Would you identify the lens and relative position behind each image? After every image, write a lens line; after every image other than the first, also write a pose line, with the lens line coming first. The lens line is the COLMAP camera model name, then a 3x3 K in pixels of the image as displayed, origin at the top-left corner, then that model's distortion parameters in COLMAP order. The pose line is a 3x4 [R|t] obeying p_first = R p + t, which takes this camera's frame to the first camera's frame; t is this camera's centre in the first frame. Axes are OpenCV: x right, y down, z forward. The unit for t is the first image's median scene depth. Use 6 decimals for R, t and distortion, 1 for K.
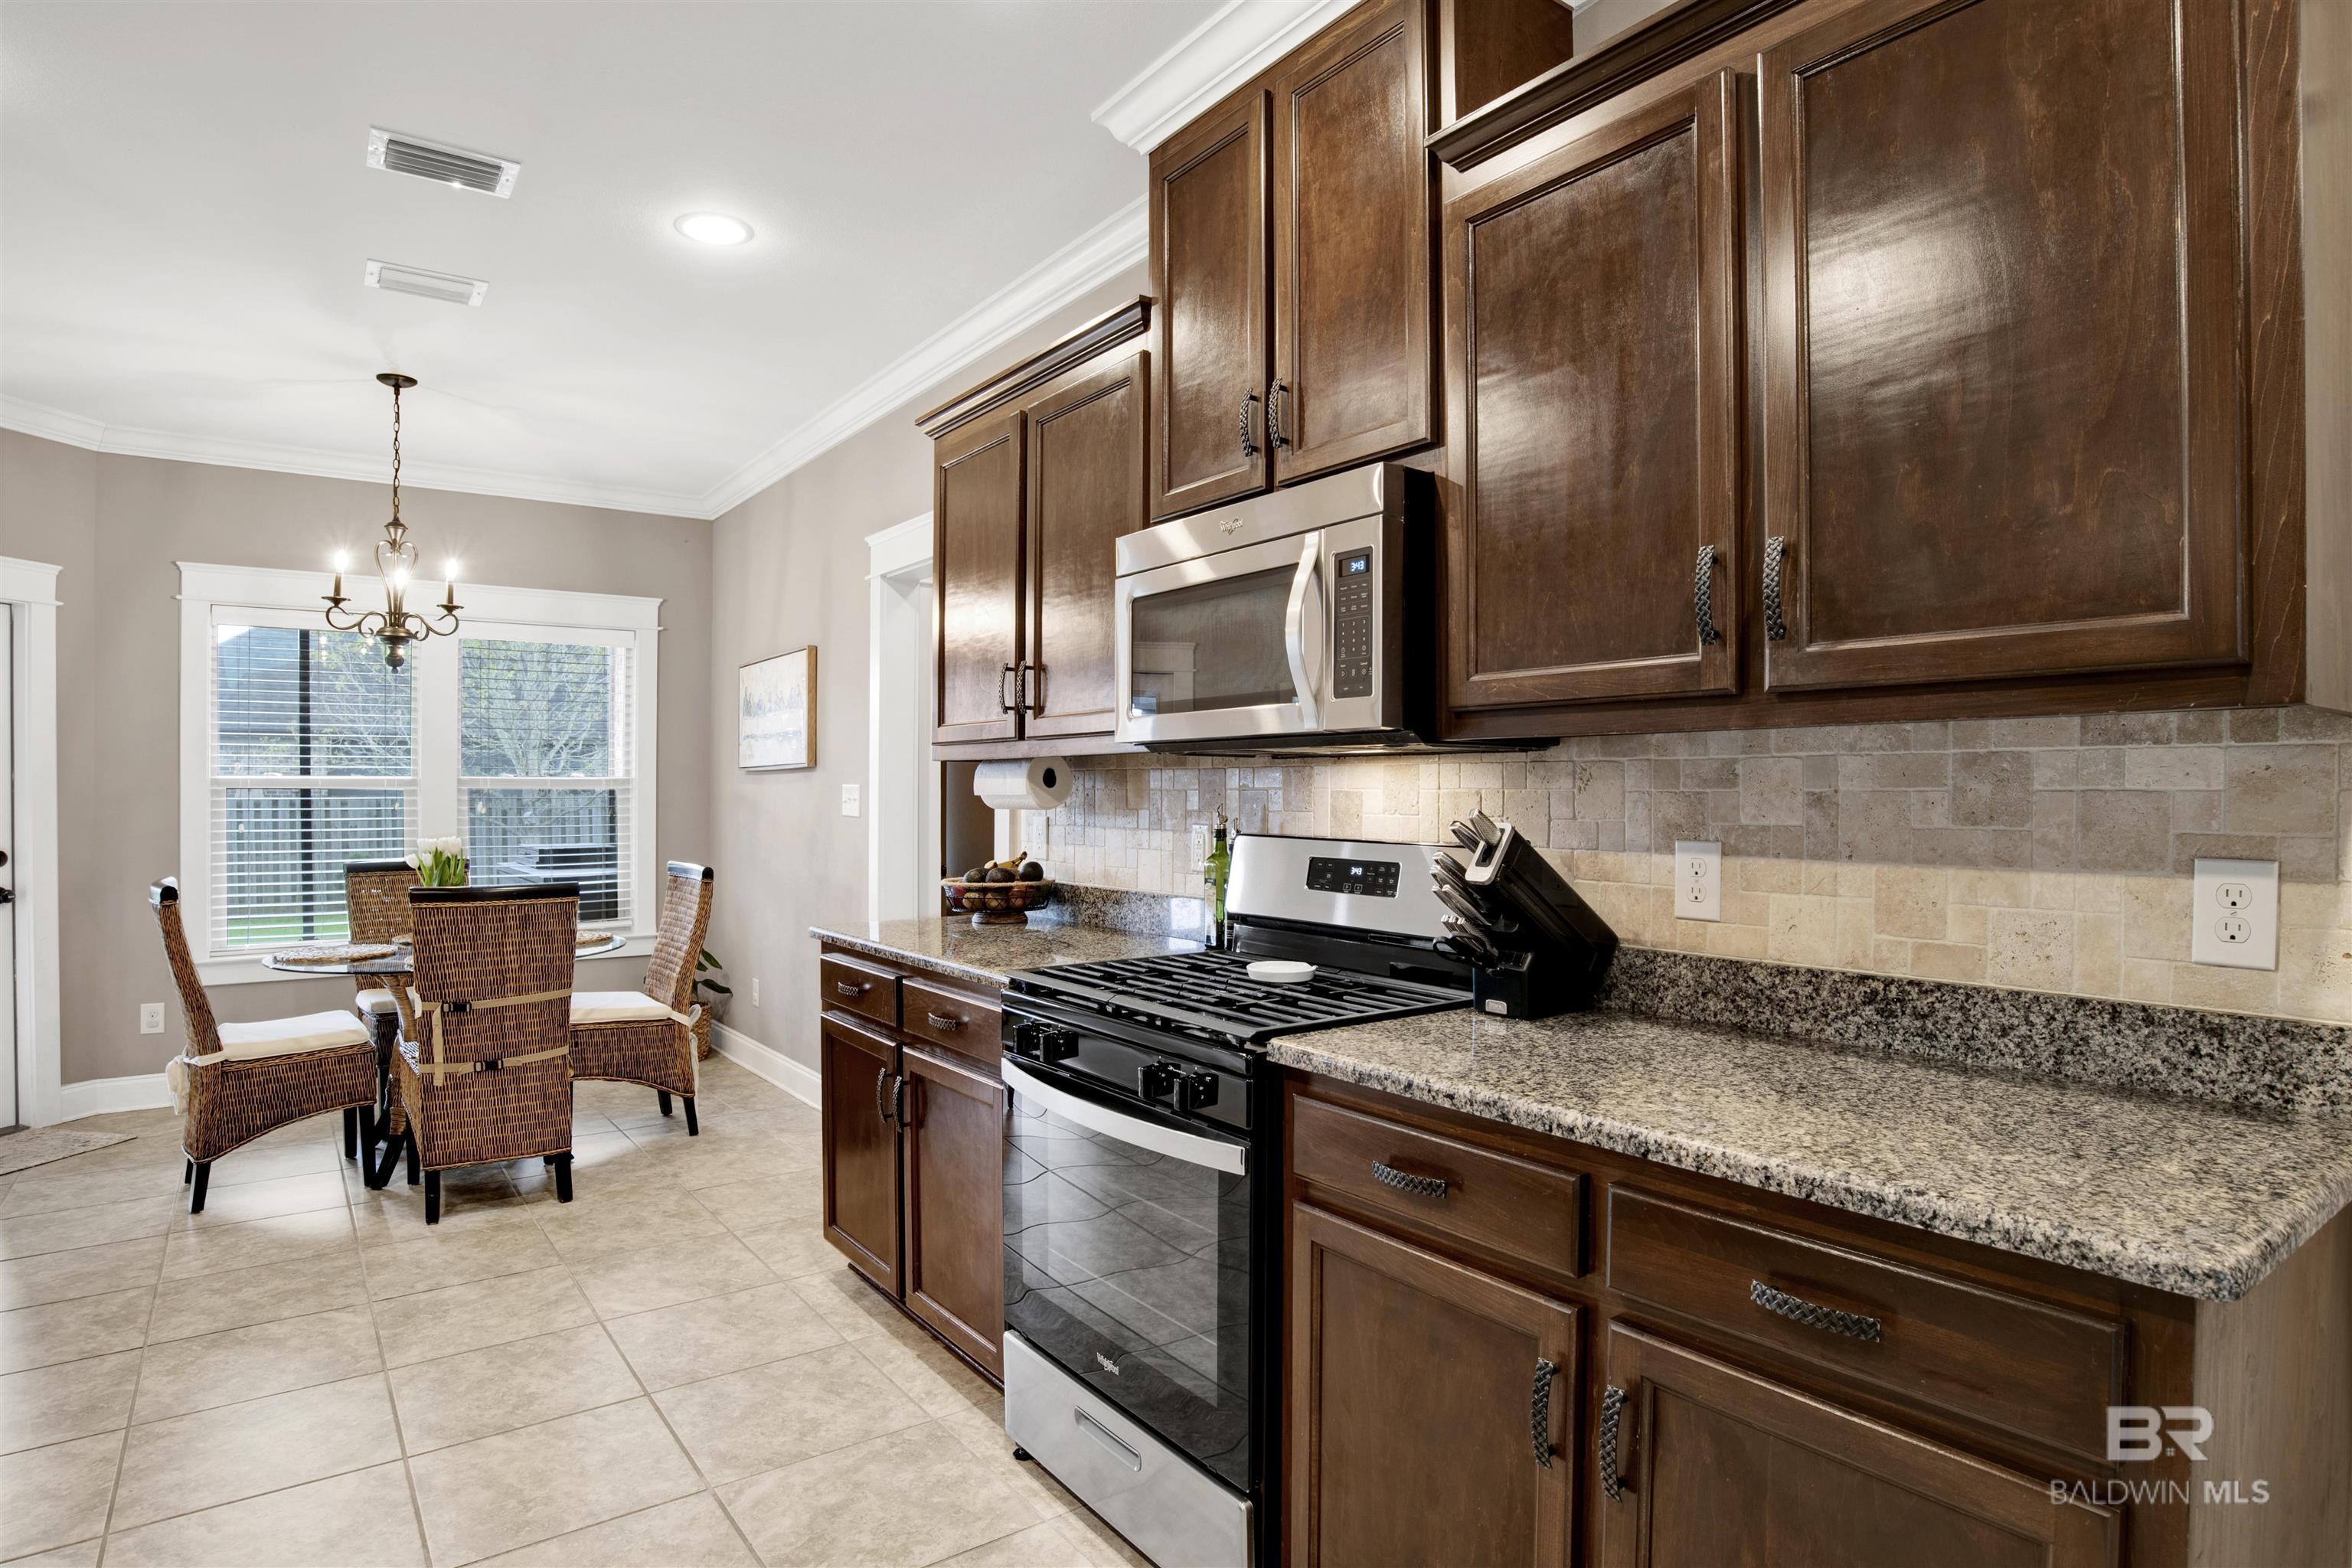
lens RADIAL K [[1240.7, 0, 1188.3], [0, 1240.7, 797.0], [0, 0, 1]] dist [-0.034839, 0.001972]
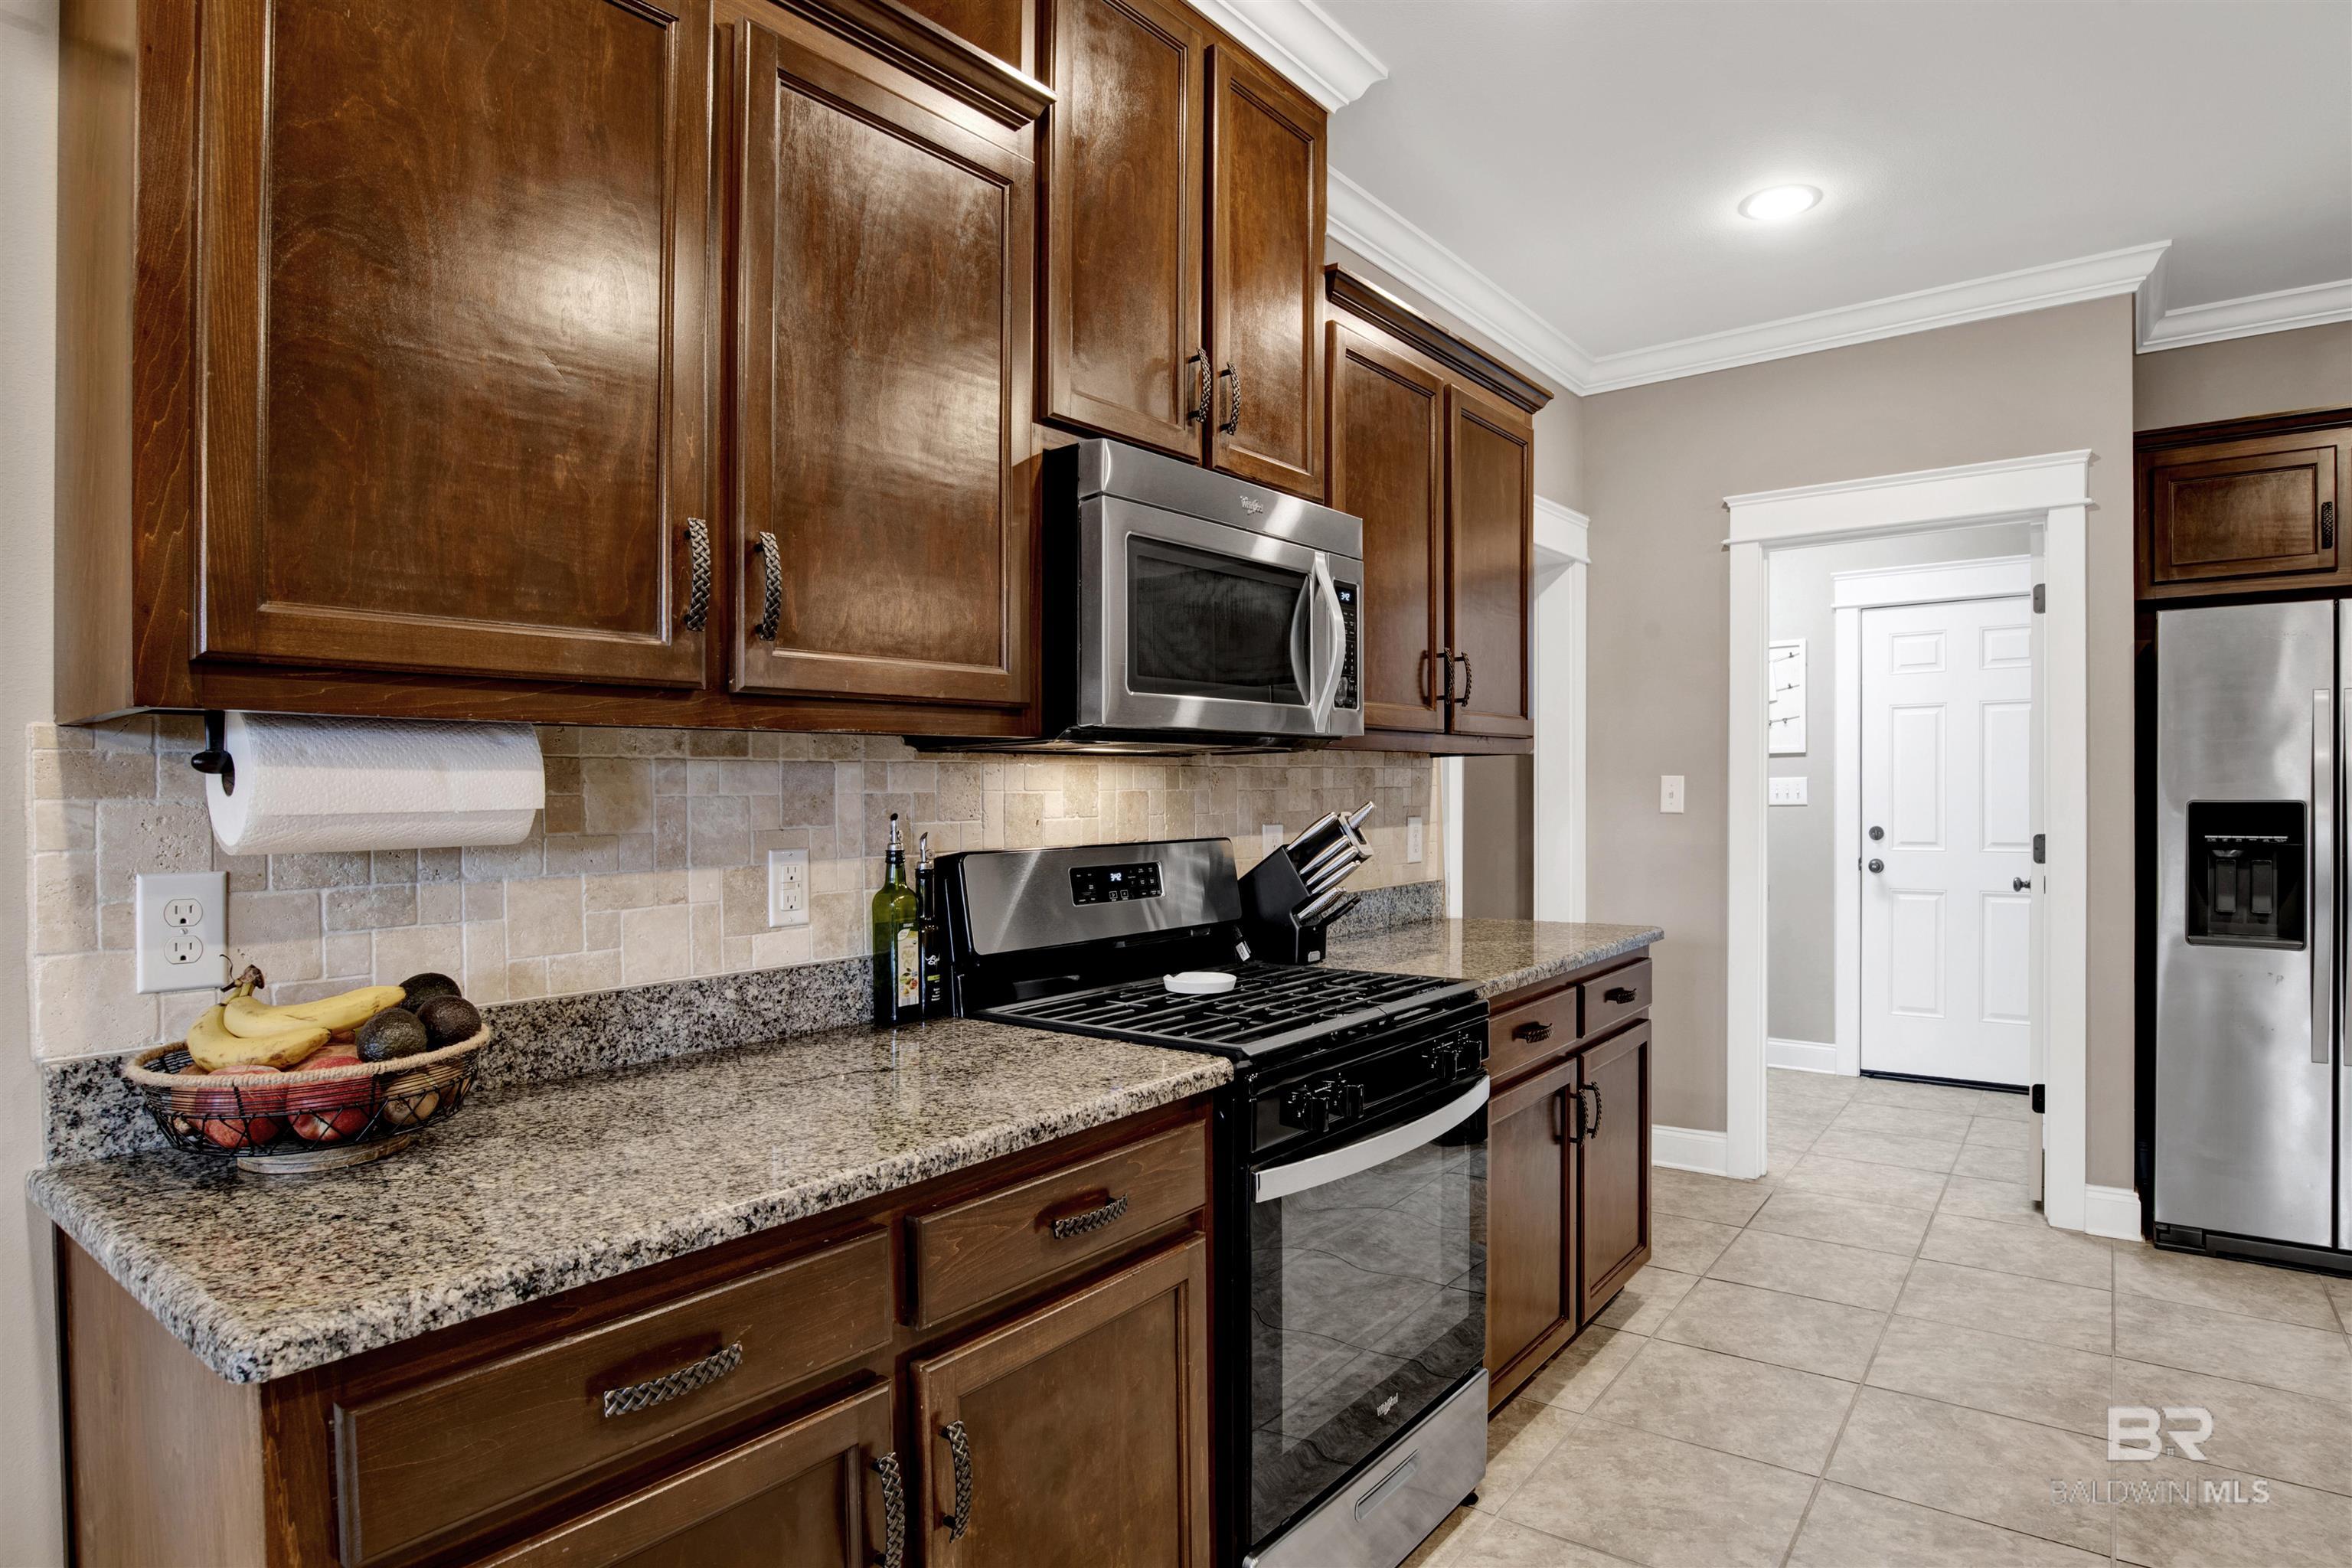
lens RADIAL K [[1337.4, 0, 1187.3], [0, 1337.4, 795.9], [0, 0, 1]] dist [-0.039816, -0.000168]
pose [[-0.287600, -0.005783, 0.957733, -1.040846], [0.010541, 0.999902, 0.009204, -0.012570], [-0.957693, 0.012743, -0.287511, 1.517028]]
